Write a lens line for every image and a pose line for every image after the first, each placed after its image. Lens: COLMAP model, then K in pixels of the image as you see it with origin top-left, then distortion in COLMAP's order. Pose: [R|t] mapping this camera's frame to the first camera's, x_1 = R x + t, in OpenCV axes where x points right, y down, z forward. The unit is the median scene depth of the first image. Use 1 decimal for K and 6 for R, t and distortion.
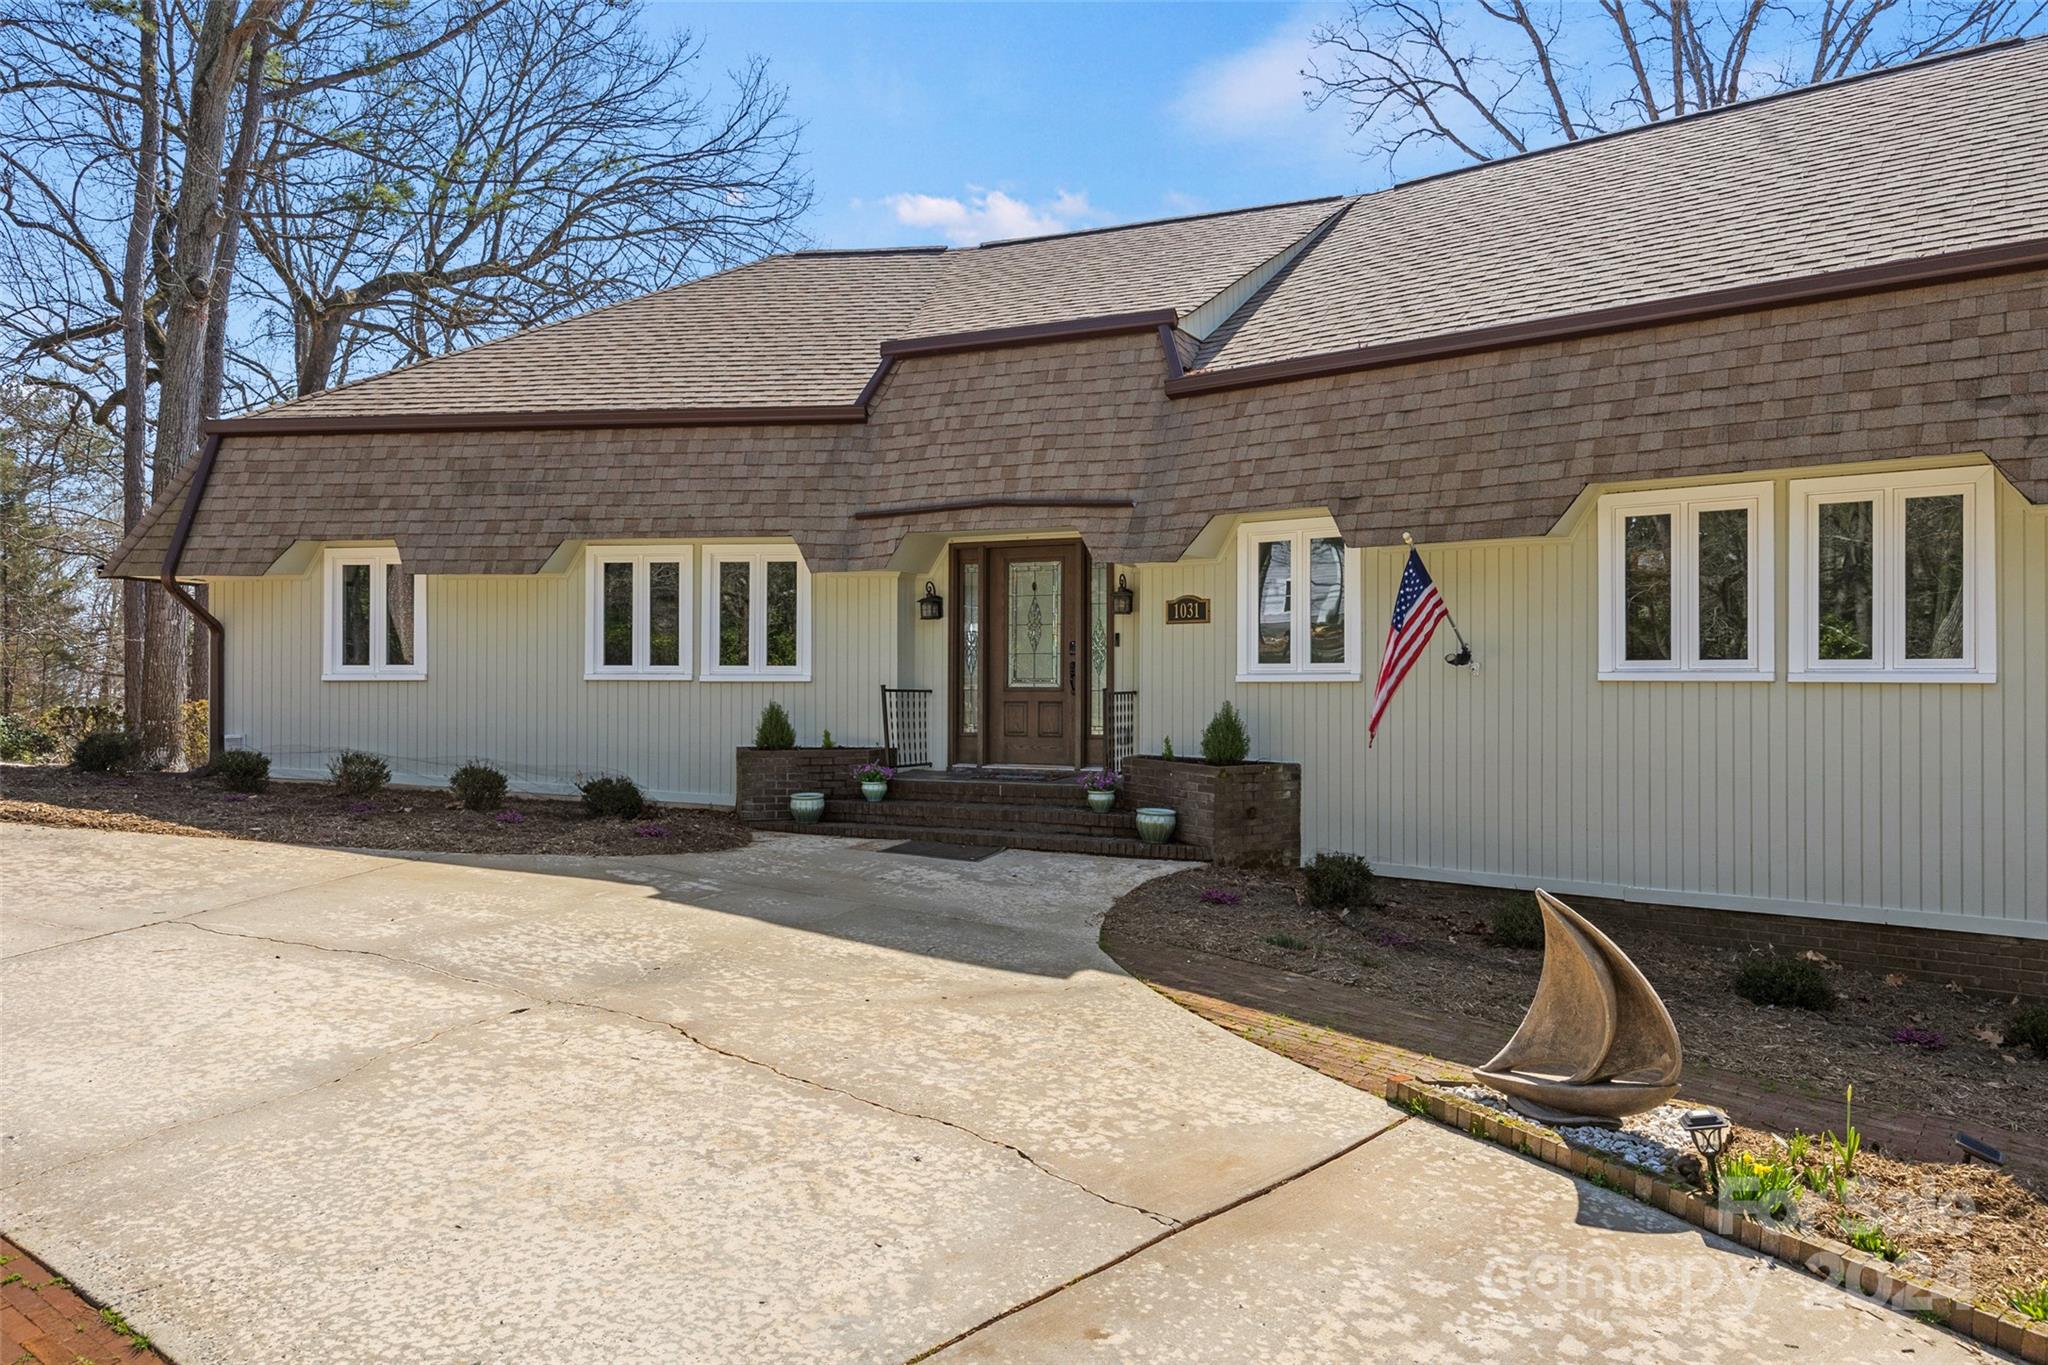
lens RADIAL K [[1372.7, 0, 1022.8], [0, 1372.7, 682.9], [0, 0, 1]] dist [-0.001291, -0.000002]
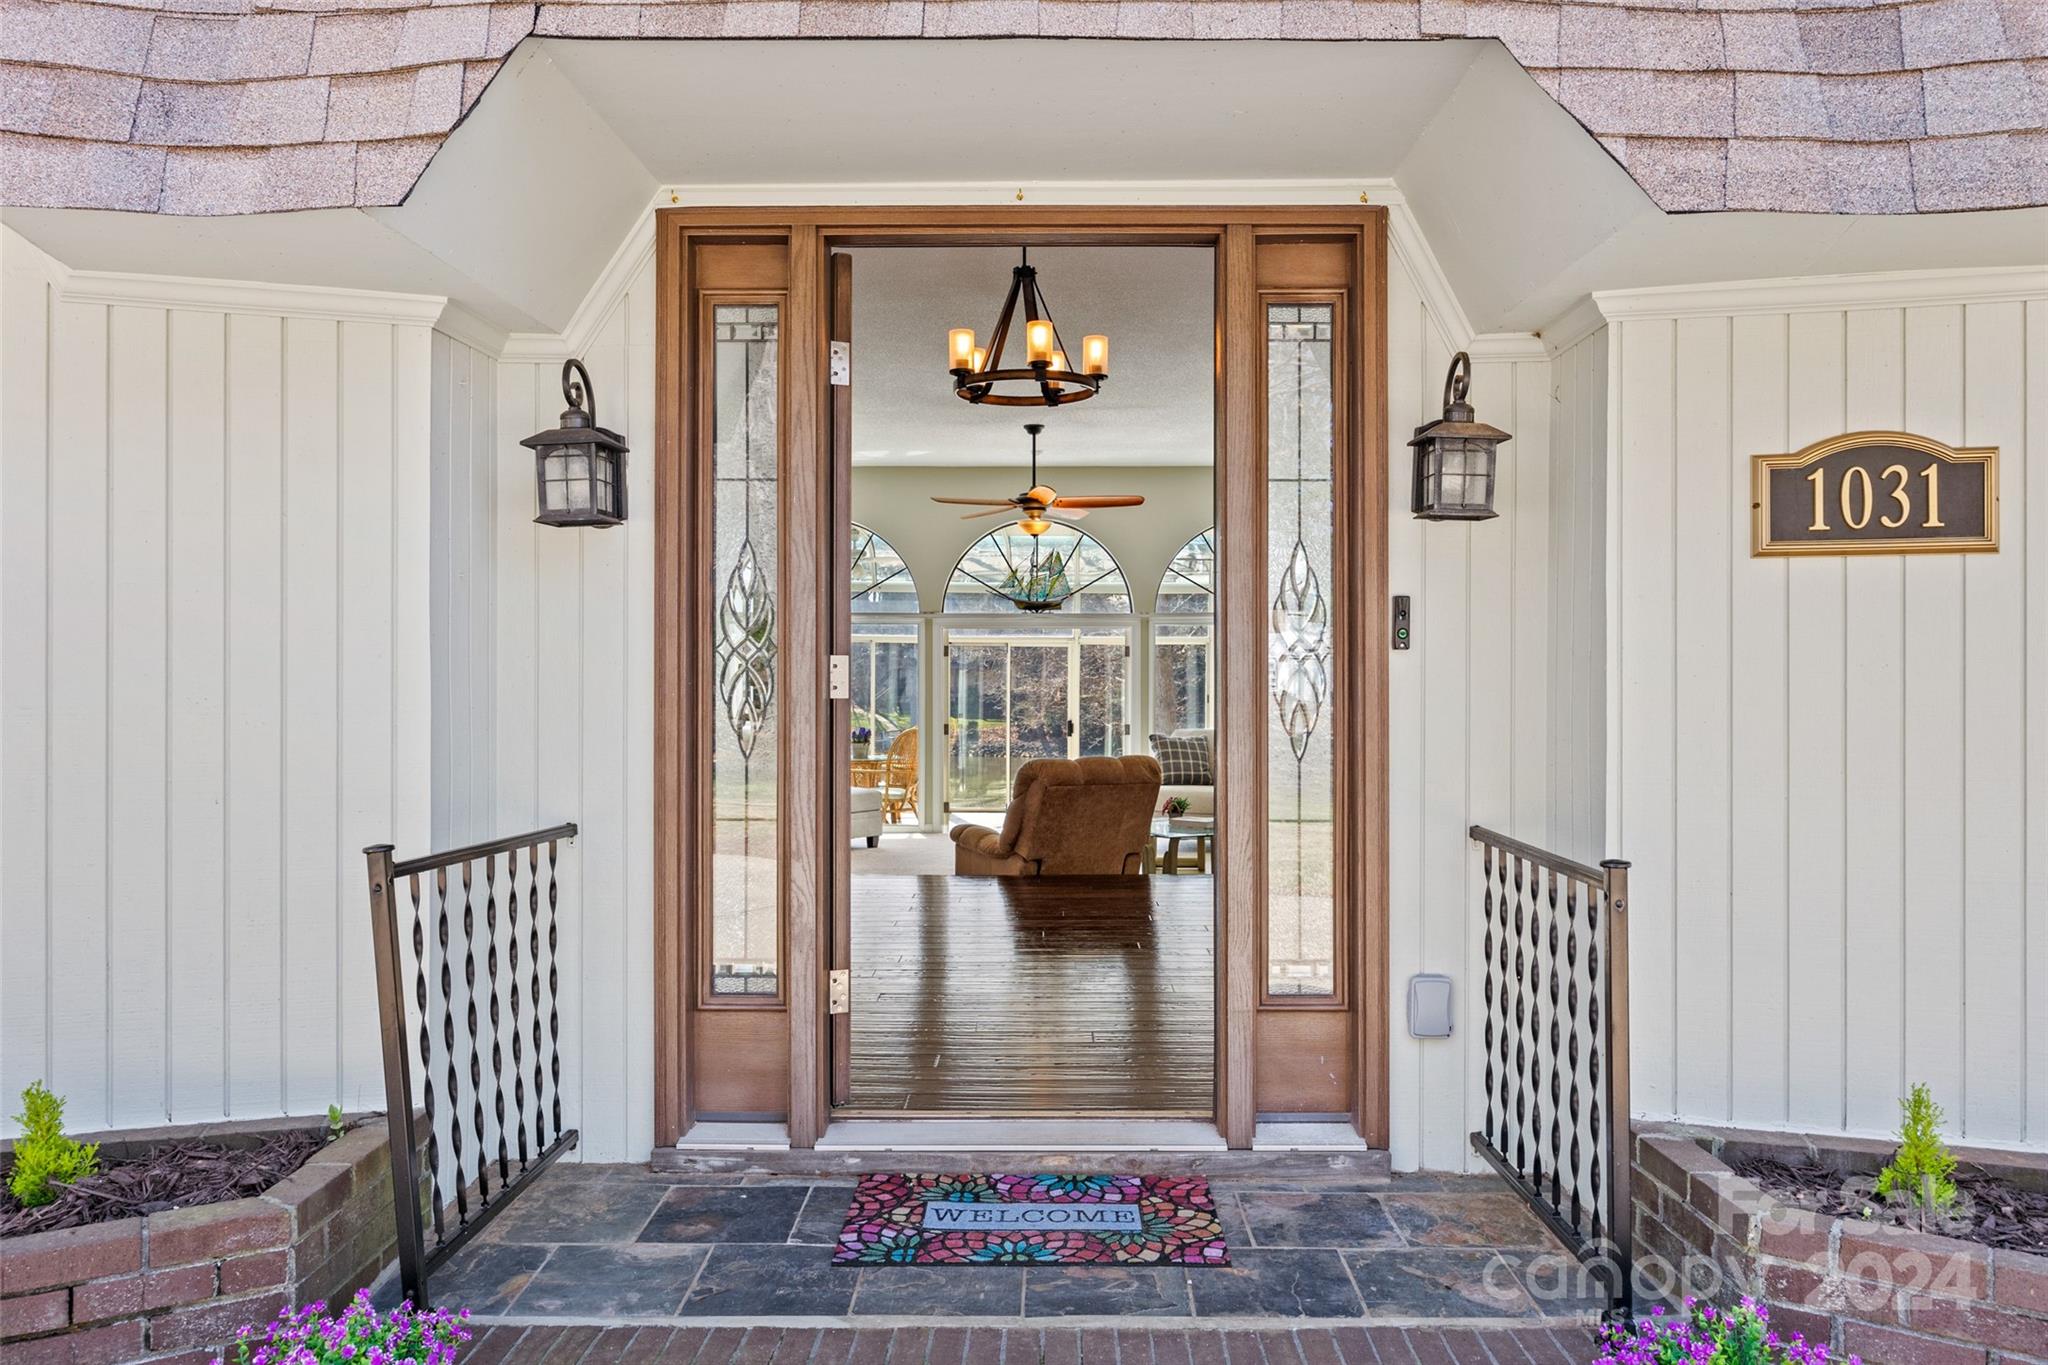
lens RADIAL K [[1473.1, 0, 1056.2], [0, 1473.1, 673.5], [0, 0, 1]] dist [0.006053, -0.006284]
pose [[0.918360, -0.003089, 0.395734, -0.095745], [0.001647, 0.999991, 0.003984, -0.022824], [-0.395743, -0.003007, 0.918357, 0.769668]]
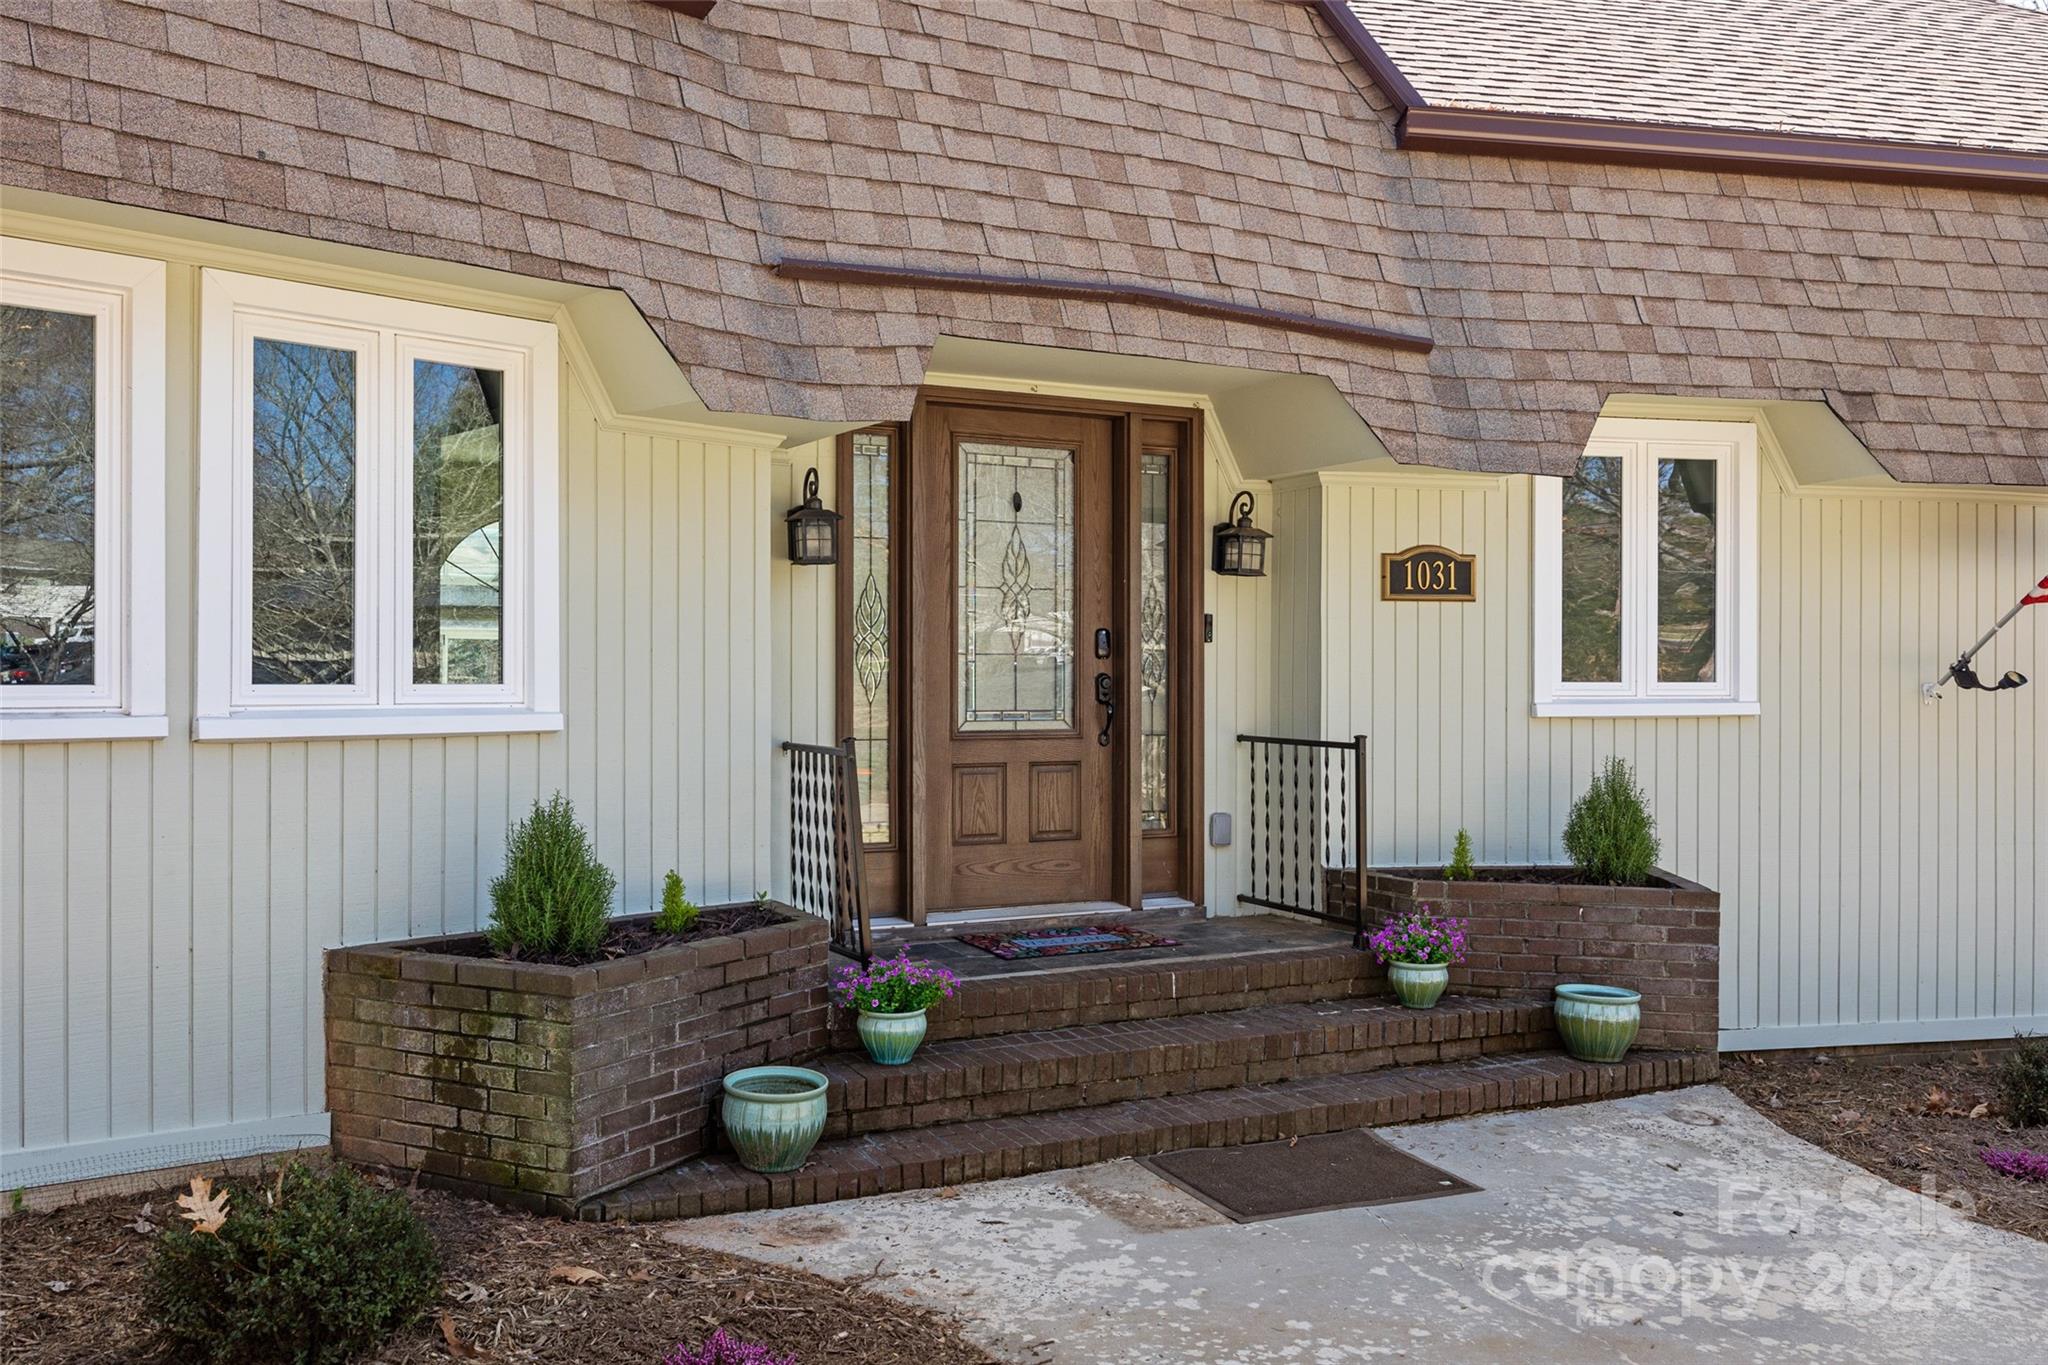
lens RADIAL K [[1643.8, 0, 1019.2], [0, 1643.8, 673.9], [0, 0, 1]] dist [-0.002951, -0.000072]
pose [[0.640951, -0.002386, 0.767578, -0.409092], [-0.001628, 0.999989, 0.004468, -0.017614], [-0.767580, -0.004114, 0.640939, 0.677402]]
